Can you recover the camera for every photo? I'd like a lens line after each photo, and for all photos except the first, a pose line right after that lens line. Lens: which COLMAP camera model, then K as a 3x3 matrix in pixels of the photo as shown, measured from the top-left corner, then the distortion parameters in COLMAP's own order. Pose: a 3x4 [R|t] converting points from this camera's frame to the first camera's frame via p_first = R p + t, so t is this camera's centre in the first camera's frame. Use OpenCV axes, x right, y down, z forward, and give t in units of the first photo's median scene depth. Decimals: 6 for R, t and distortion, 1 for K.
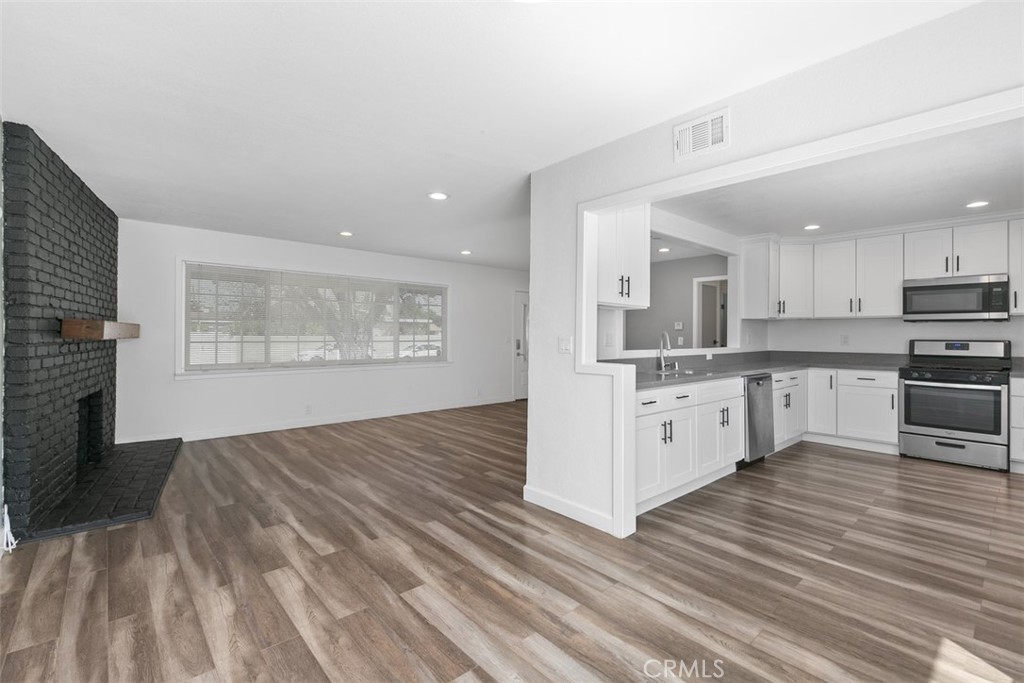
lens RADIAL K [[464.6, 0, 517.2], [0, 464.6, 335.9], [0, 0, 1]] dist [-0.001210, -0.000369]
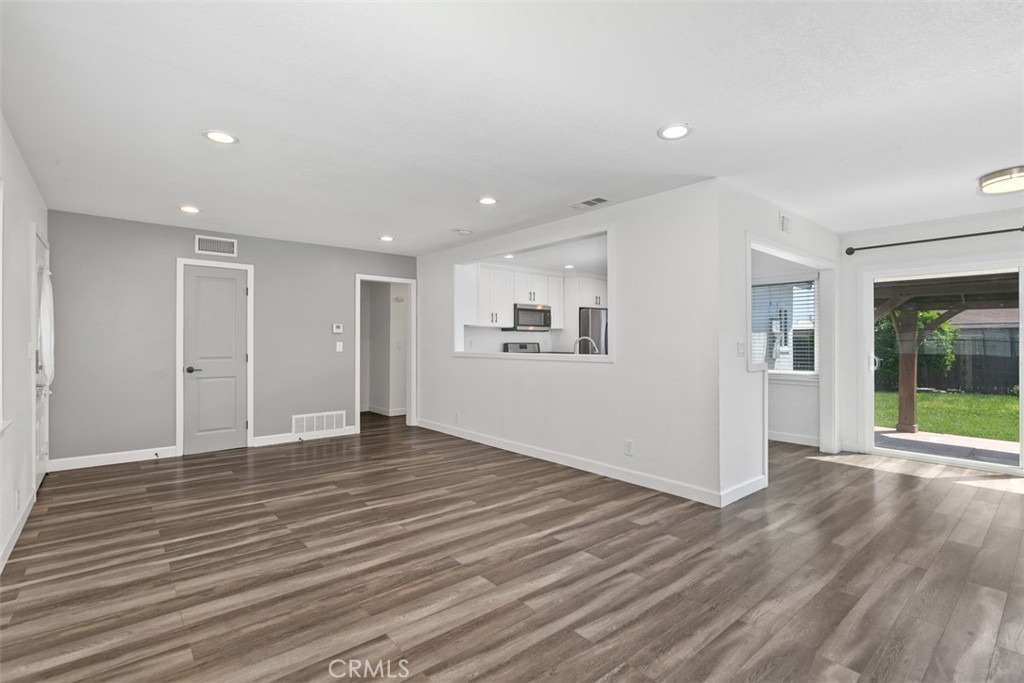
lens RADIAL K [[471.3, 0, 508.9], [0, 471.3, 339.1], [0, 0, 1]] dist [0.004598, -0.000290]
pose [[0.030263, 0.001029, 0.999541, -0.756886], [0.000819, 0.999999, -0.001054, -0.003046], [-0.999542, 0.000851, 0.030262, 1.075928]]
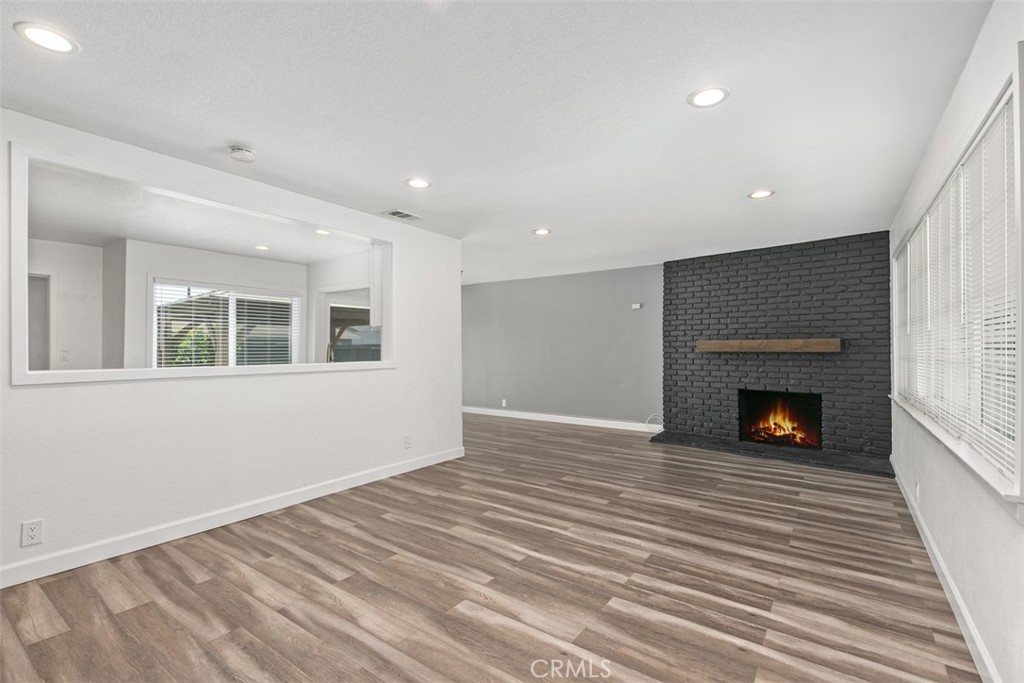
lens RADIAL K [[464.6, 0, 506.5], [0, 464.6, 343.8], [0, 0, 1]] dist [-0.001210, -0.000369]
pose [[-0.977029, -0.008155, -0.212950, 0.151443], [-0.005811, 0.999915, -0.011632, 0.004325], [0.213027, -0.010127, -0.976994, 1.895651]]
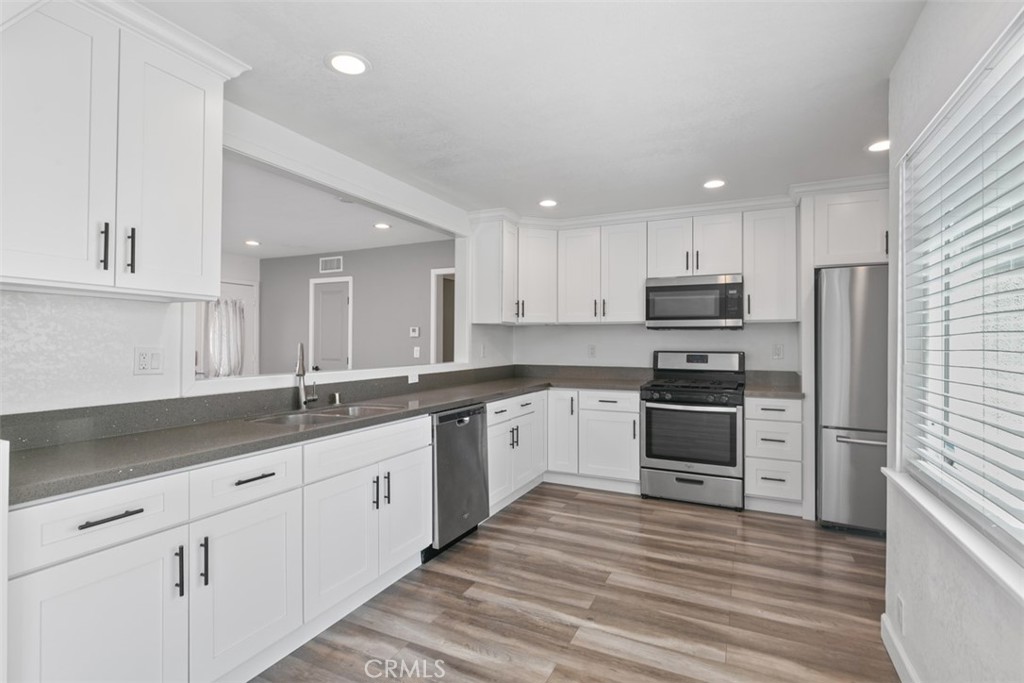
lens RADIAL K [[470.3, 0, 540.9], [0, 470.3, 342.1], [0, 0, 1]] dist [-0.001415, -0.000155]
pose [[0.914550, -0.003521, 0.404458, 0.362204], [0.002414, 0.999992, 0.003247, -0.011875], [-0.404466, -0.001994, 0.914551, 0.351697]]
